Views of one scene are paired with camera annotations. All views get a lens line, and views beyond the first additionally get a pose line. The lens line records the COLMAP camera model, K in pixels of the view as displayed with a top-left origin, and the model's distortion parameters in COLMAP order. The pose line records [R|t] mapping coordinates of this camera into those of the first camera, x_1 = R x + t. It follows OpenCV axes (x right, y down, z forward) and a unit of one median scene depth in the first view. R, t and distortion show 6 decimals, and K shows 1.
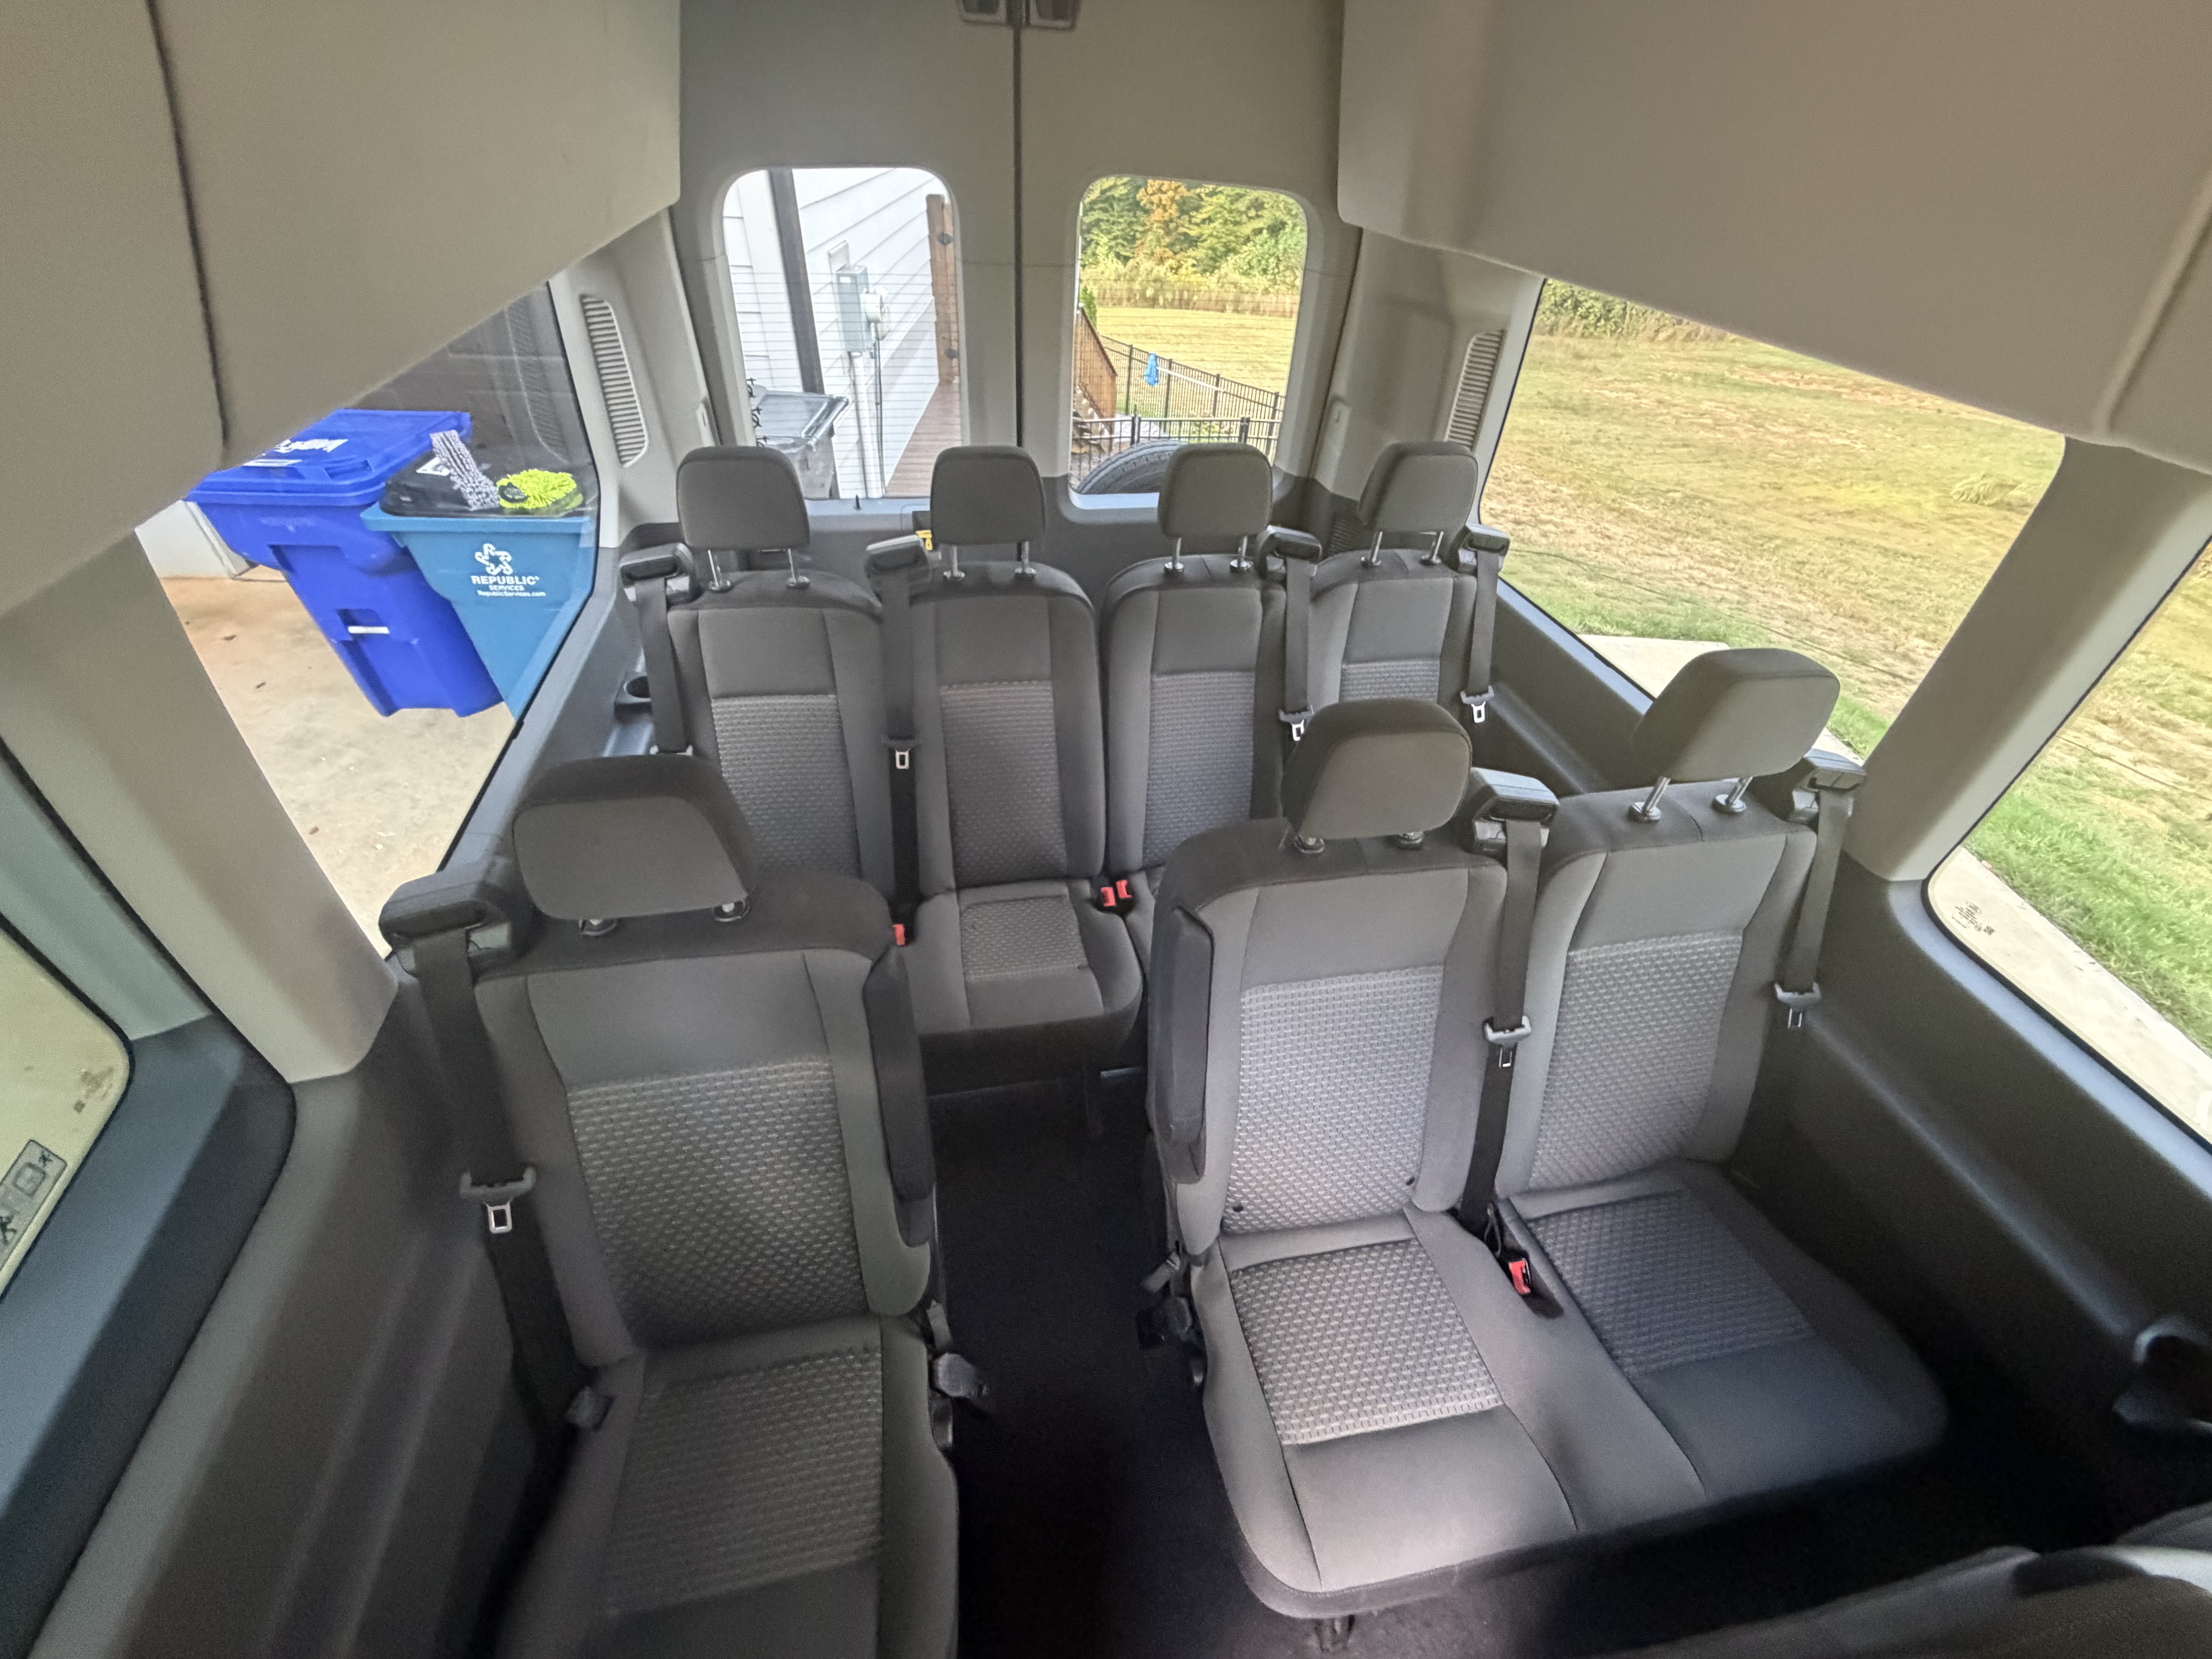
lens RADIAL K [[895.5, 0, 1092.1], [0, 895.5, 836.6], [0, 0, 1]] dist [0.000669, 0.000023]
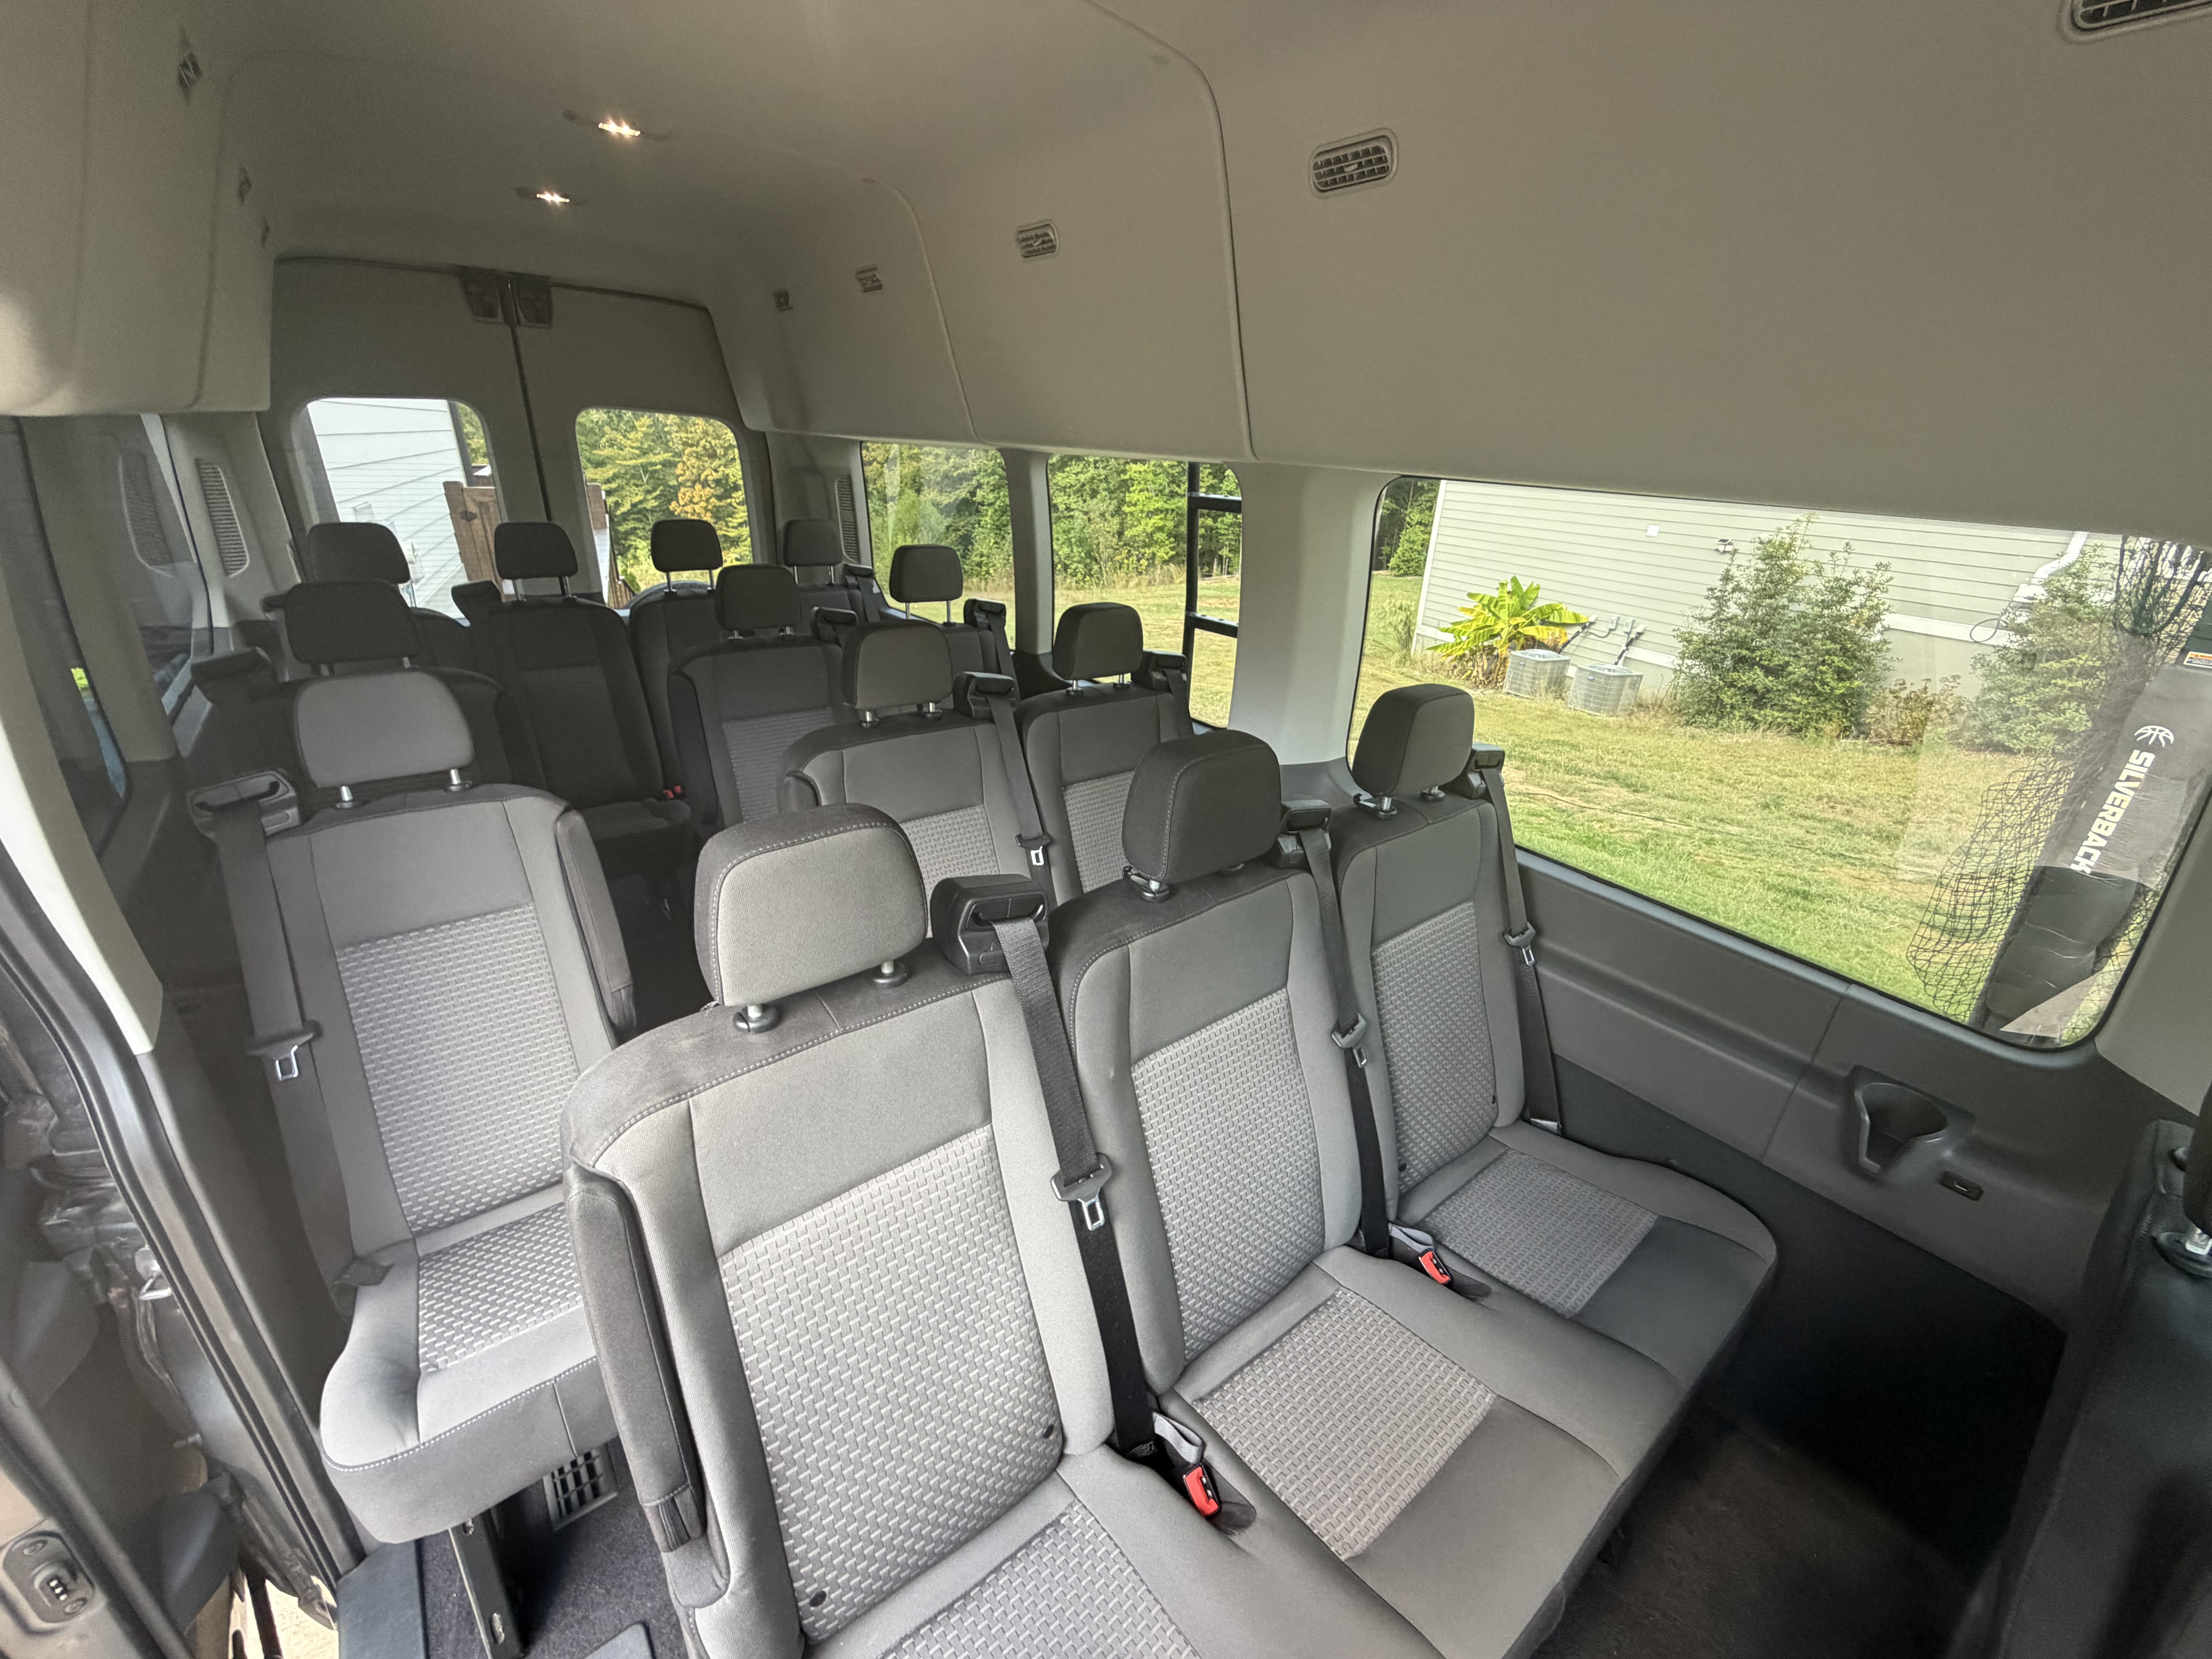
lens RADIAL K [[884.3, 0, 1106.0], [0, 884.3, 829.5], [0, 0, 1]] dist [-0.011992, -0.000065]
pose [[0.888411, -0.187622, 0.418955, 0.009053], [0.290750, 0.936243, -0.197266, 0.141670], [-0.355232, 0.297065, 0.886320, -0.128462]]
